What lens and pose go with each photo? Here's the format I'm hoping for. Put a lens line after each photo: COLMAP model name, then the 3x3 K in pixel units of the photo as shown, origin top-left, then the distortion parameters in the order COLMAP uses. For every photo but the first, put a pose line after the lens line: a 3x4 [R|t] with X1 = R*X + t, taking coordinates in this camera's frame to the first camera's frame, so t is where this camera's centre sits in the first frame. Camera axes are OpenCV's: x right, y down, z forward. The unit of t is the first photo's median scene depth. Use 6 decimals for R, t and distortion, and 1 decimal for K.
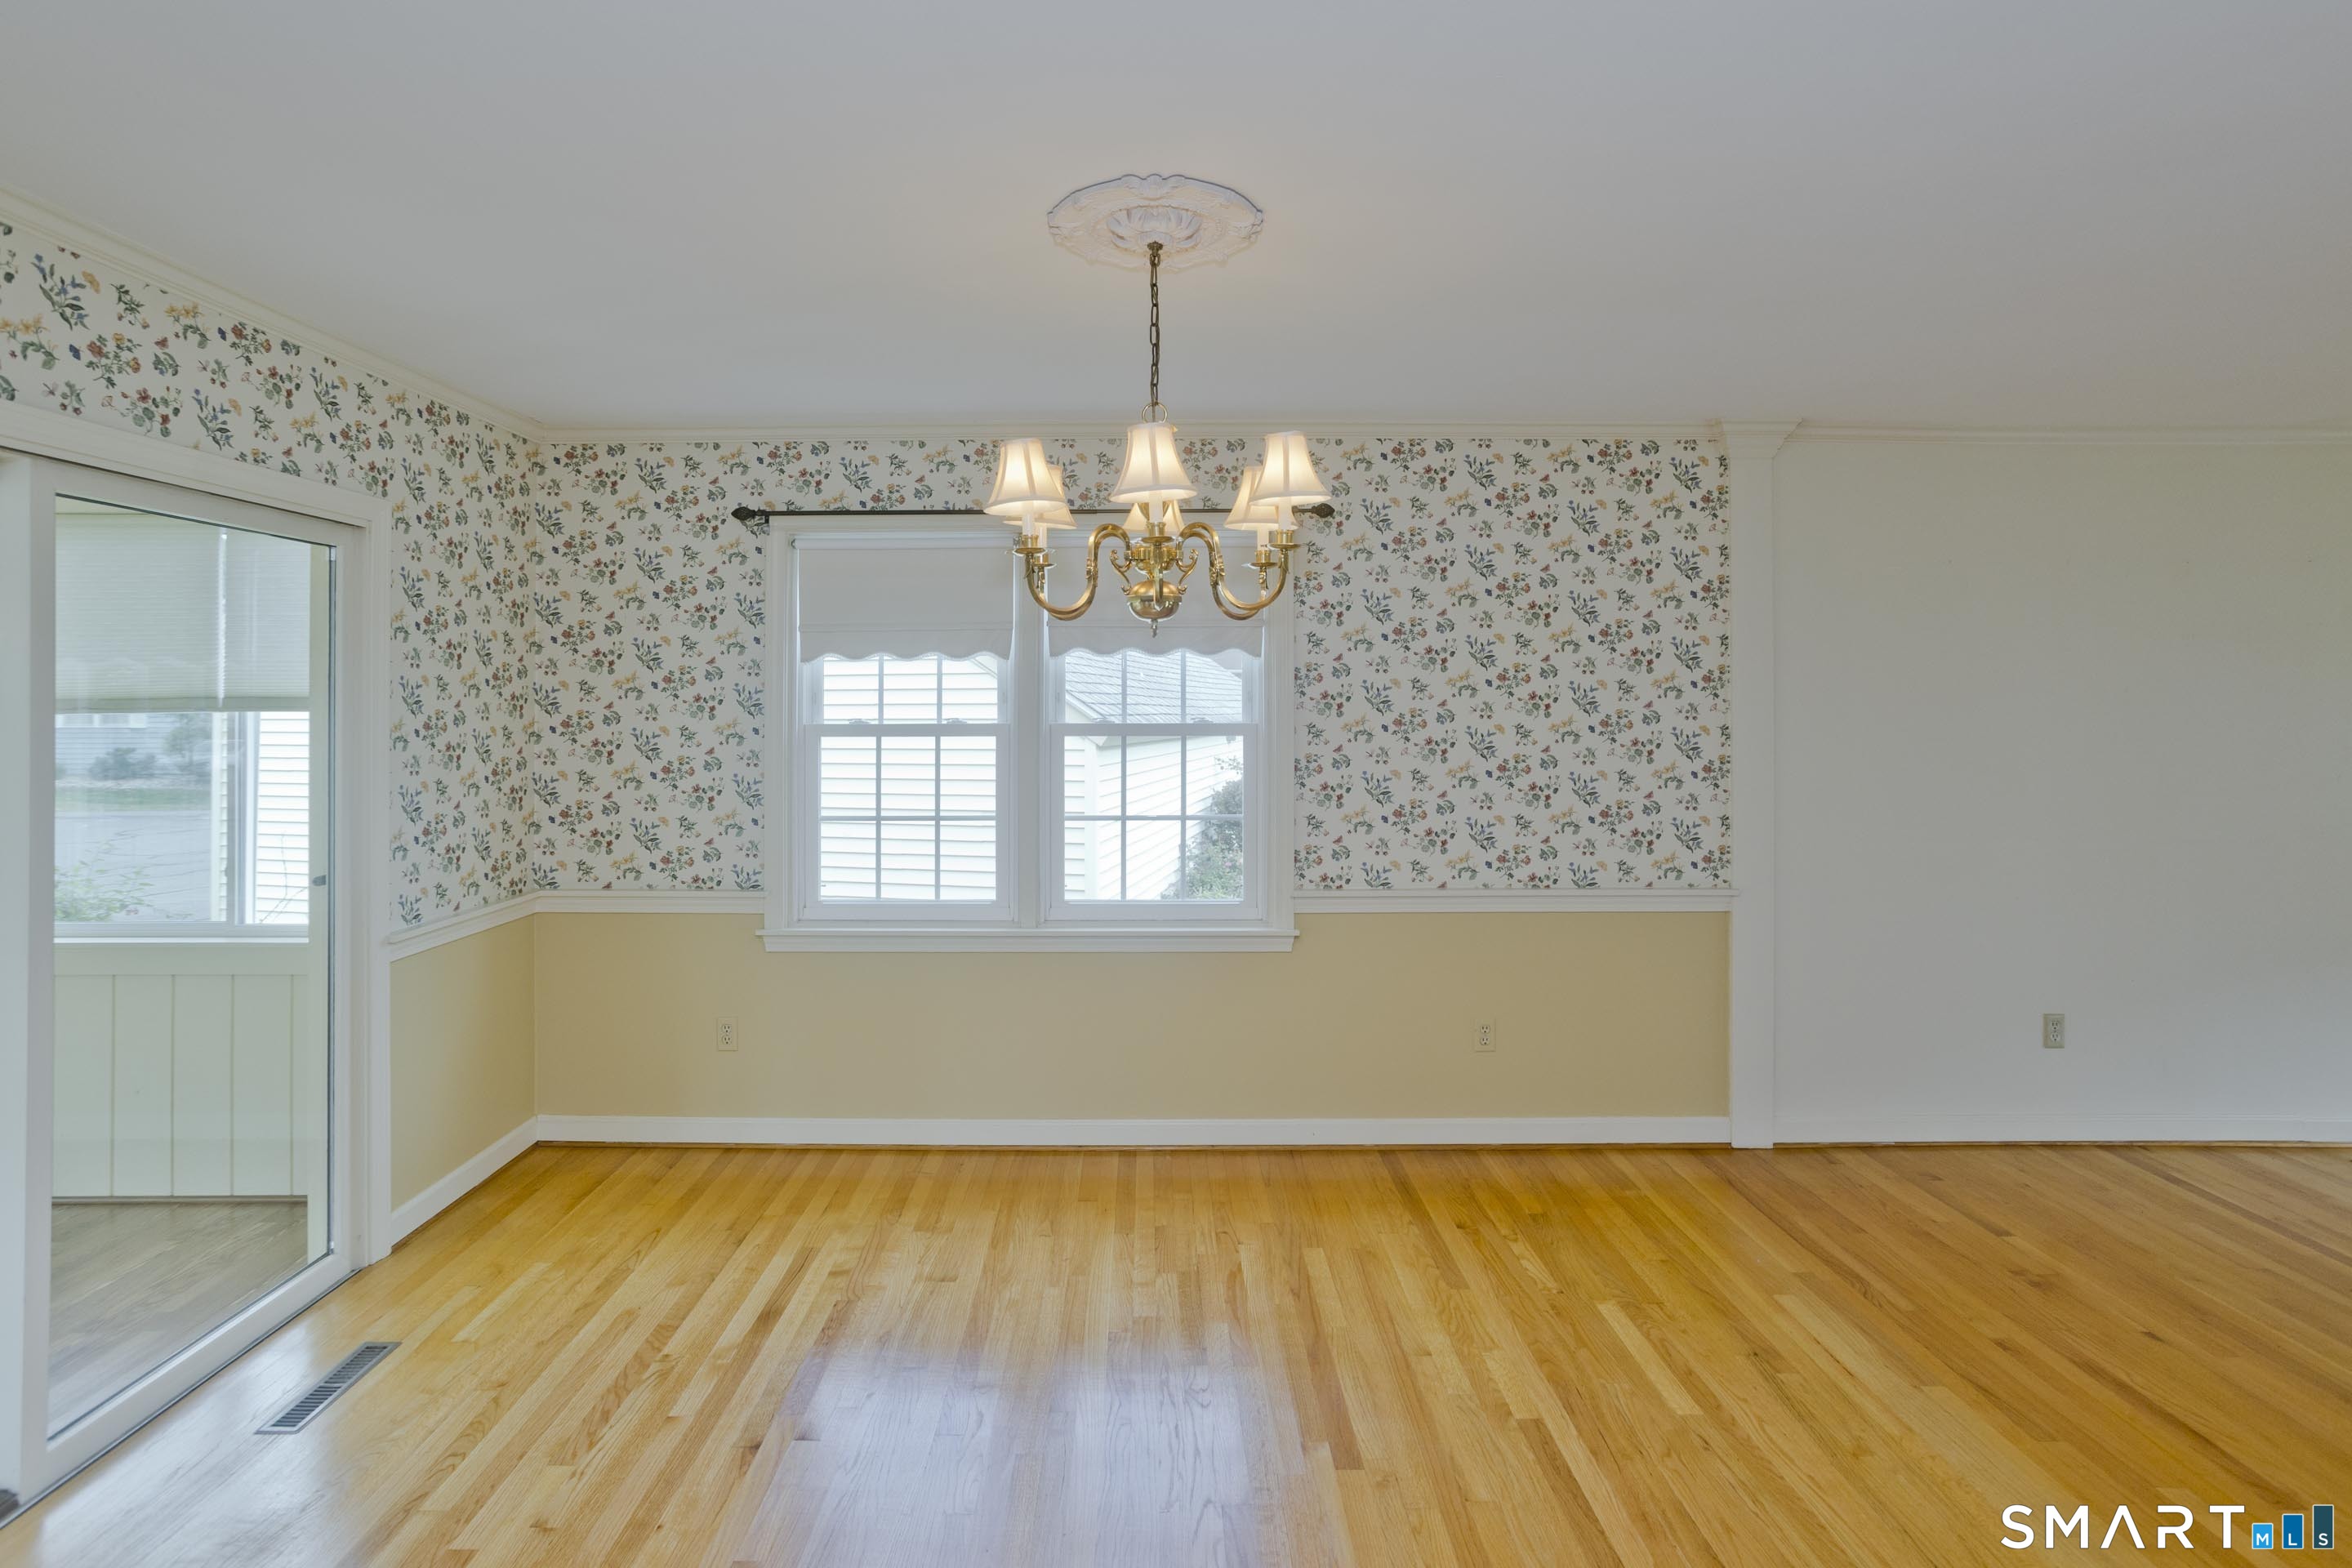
lens RADIAL K [[1182.9, 0, 1156.4], [0, 1182.9, 702.2], [0, 0, 1]] dist [-0.012250, 0.000588]
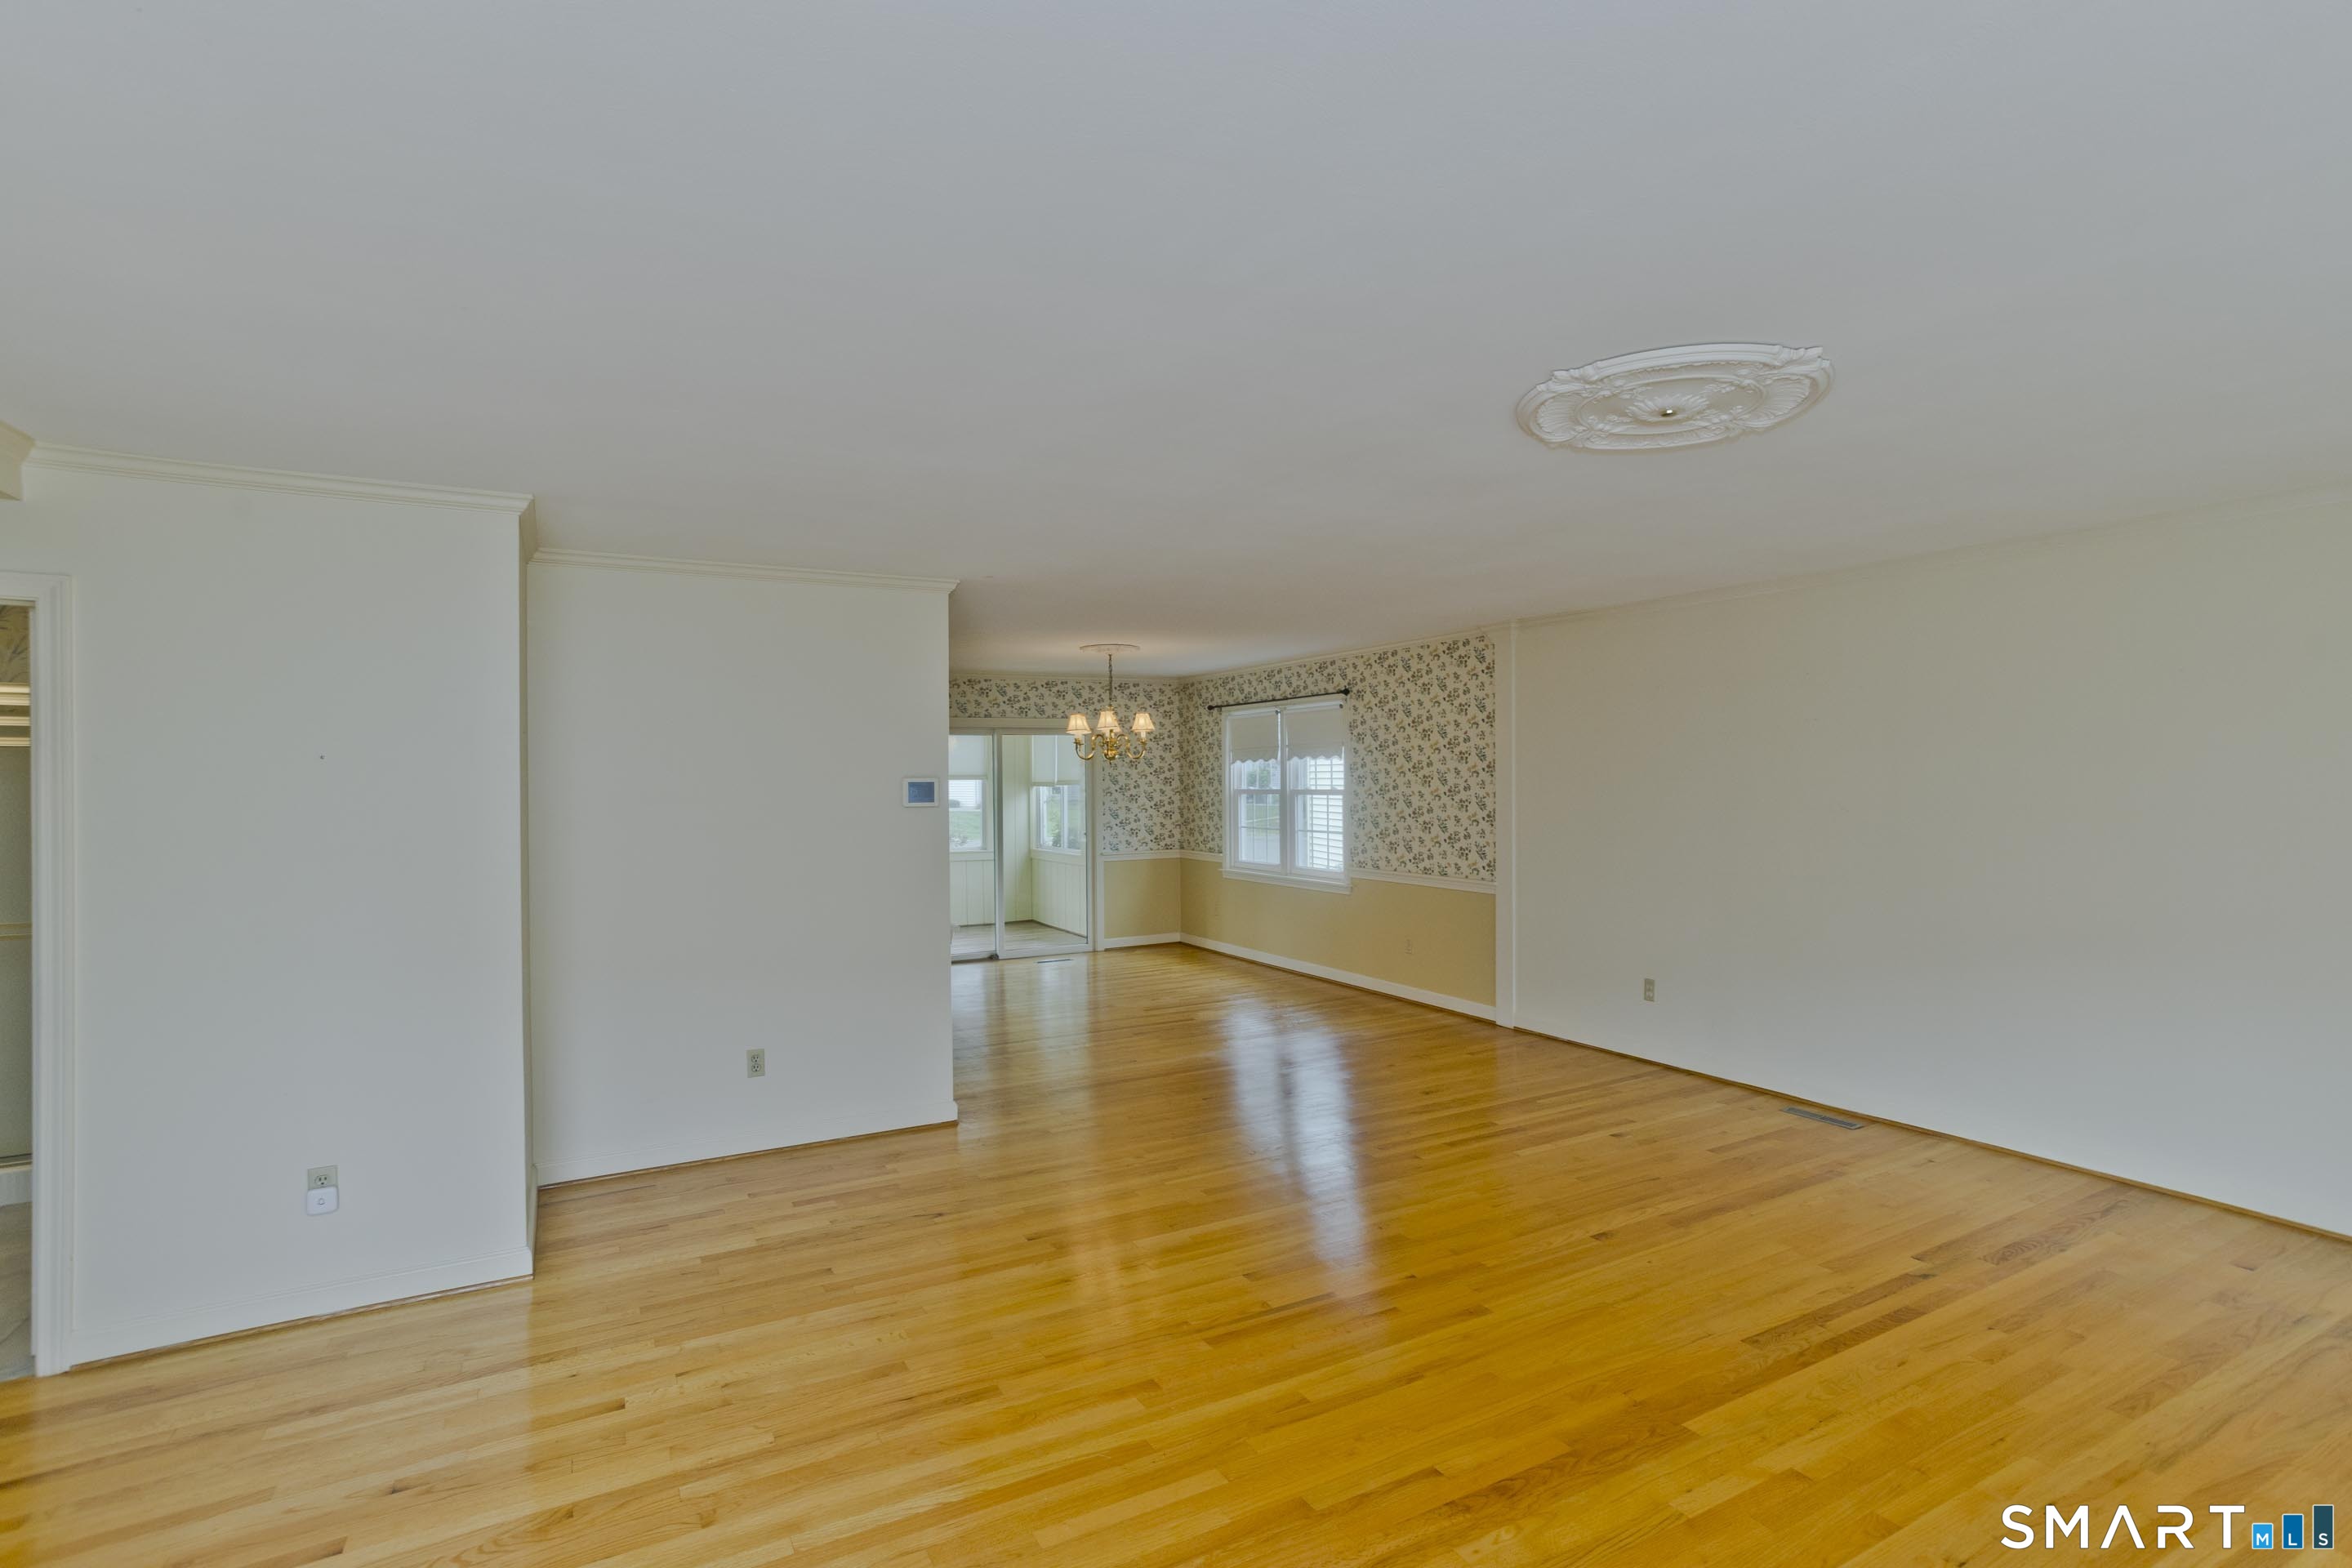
lens RADIAL K [[1182.9, 0, 1183.3], [0, 1182.9, 776.1], [0, 0, 1]] dist [-0.012250, 0.000588]
pose [[0.477083, -0.003984, -0.878849, 1.857356], [0.013508, 0.999905, 0.002800, -0.016447], [0.878754, -0.013207, 0.477091, -0.290837]]
